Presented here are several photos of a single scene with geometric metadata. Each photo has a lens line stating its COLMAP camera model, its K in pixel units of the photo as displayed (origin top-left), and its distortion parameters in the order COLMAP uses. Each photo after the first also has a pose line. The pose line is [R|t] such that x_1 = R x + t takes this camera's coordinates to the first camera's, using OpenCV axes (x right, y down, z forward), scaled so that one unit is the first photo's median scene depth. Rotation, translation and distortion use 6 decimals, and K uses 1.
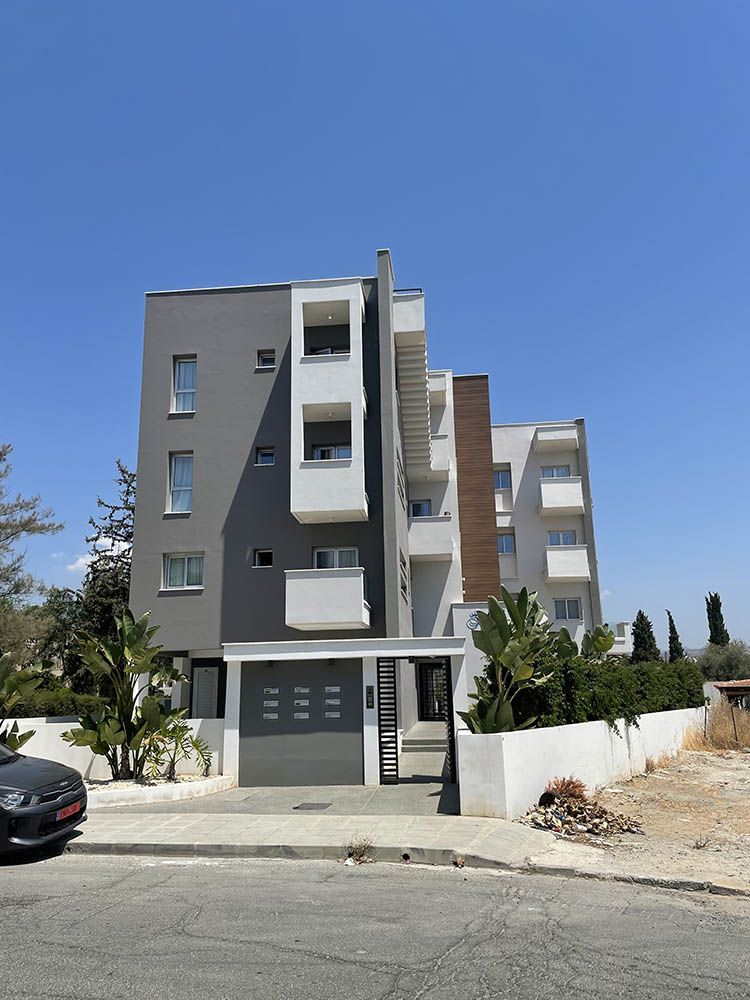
lens RADIAL K [[781.8, 0, 375.0], [0, 781.8, 500.0], [0, 0, 1]] dist [0.096953, -0.142948]
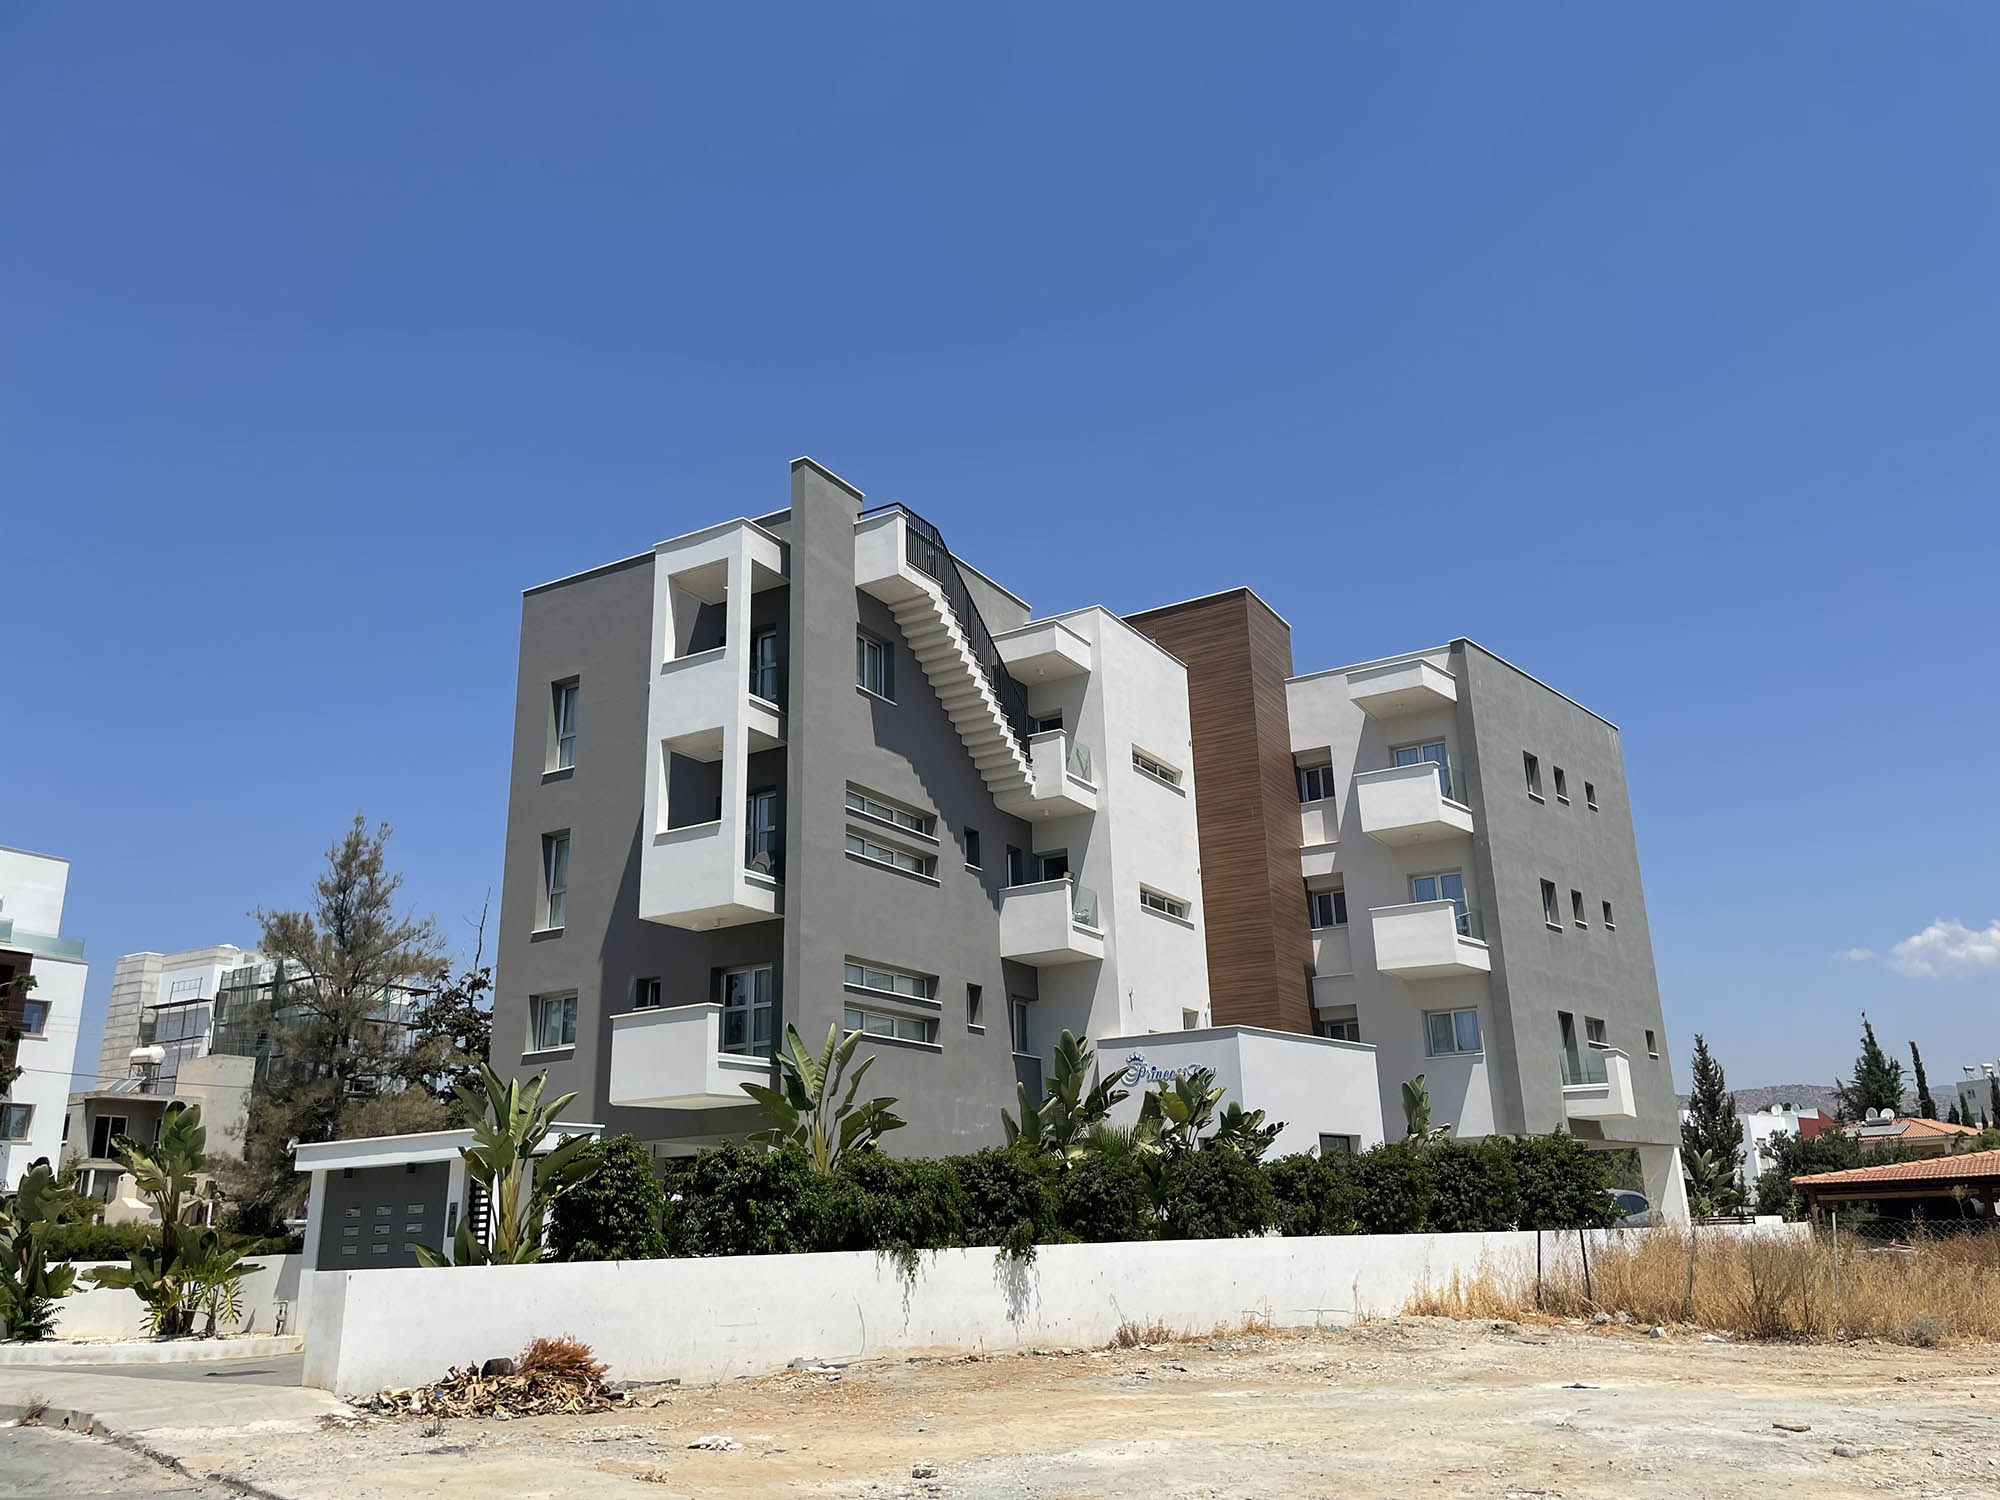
lens RADIAL K [[1563.5, 0, 1000.0], [0, 1563.5, 750.0], [0, 0, 1]] dist [0.096953, -0.142948]
pose [[0.908343, -0.131356, -0.397063, 0.619379], [0.112888, 0.991164, -0.069647, 0.002013], [0.402703, 0.018440, 0.915145, -0.027817]]
